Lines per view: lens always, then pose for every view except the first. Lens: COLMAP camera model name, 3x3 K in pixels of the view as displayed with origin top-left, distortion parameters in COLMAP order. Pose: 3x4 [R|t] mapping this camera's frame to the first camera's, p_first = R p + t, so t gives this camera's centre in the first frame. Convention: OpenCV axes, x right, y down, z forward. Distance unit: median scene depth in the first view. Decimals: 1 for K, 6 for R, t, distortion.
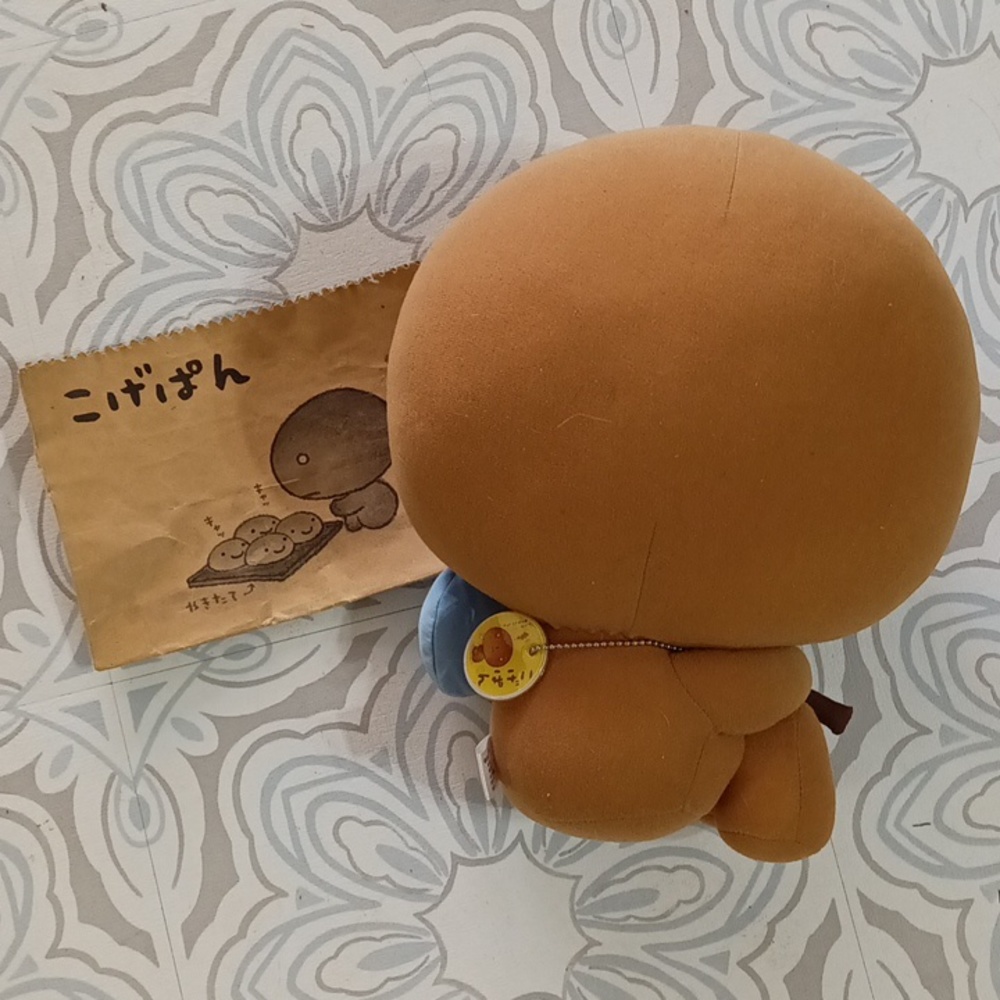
lens RADIAL K [[1602.0, 0, 500.4], [0, 1602.0, 499.2], [0, 0, 1]] dist [0.000311, 0.000000]
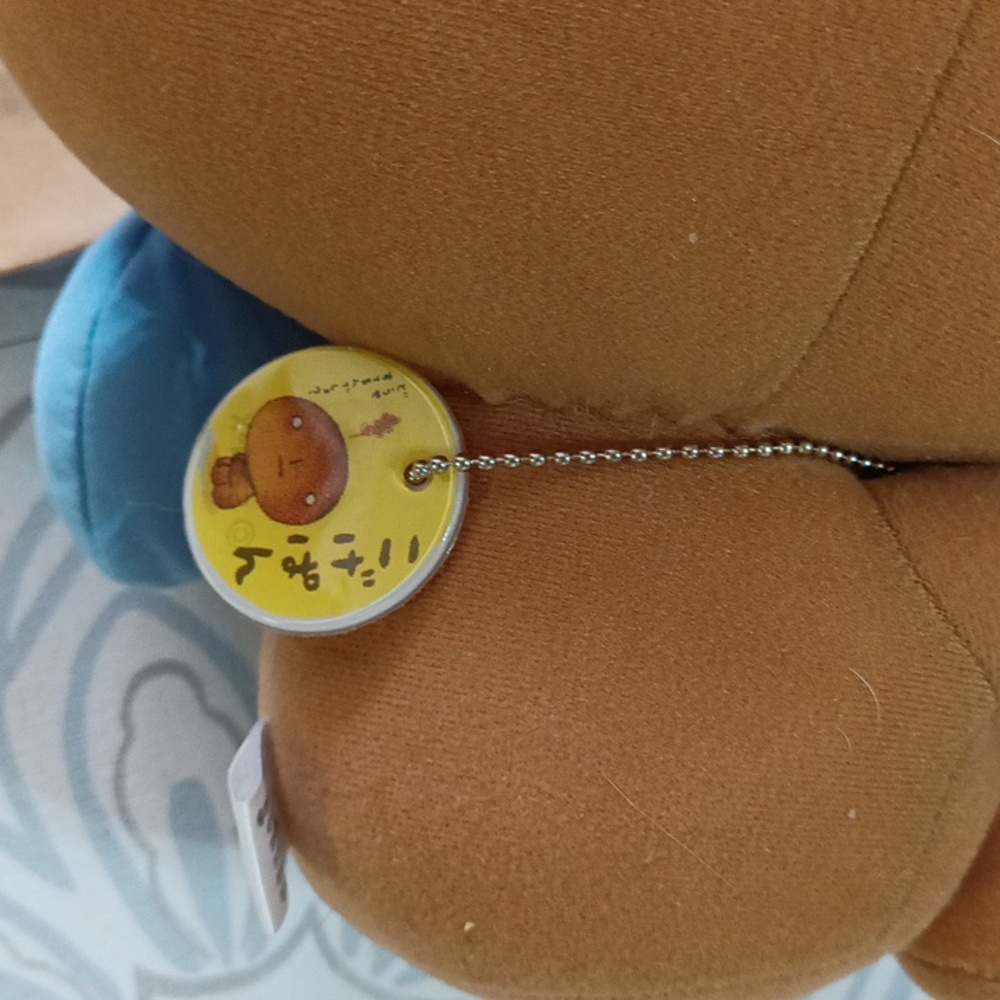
lens RADIAL K [[1602.0, 0, 498.8], [0, 1602.0, 503.7], [0, 0, 1]] dist [0.000311, 0.000000]
pose [[0.974773, -0.014227, 0.222745, -0.032832], [-0.019951, 0.988418, 0.150439, 0.052805], [-0.222305, -0.151088, 0.963199, 0.687214]]
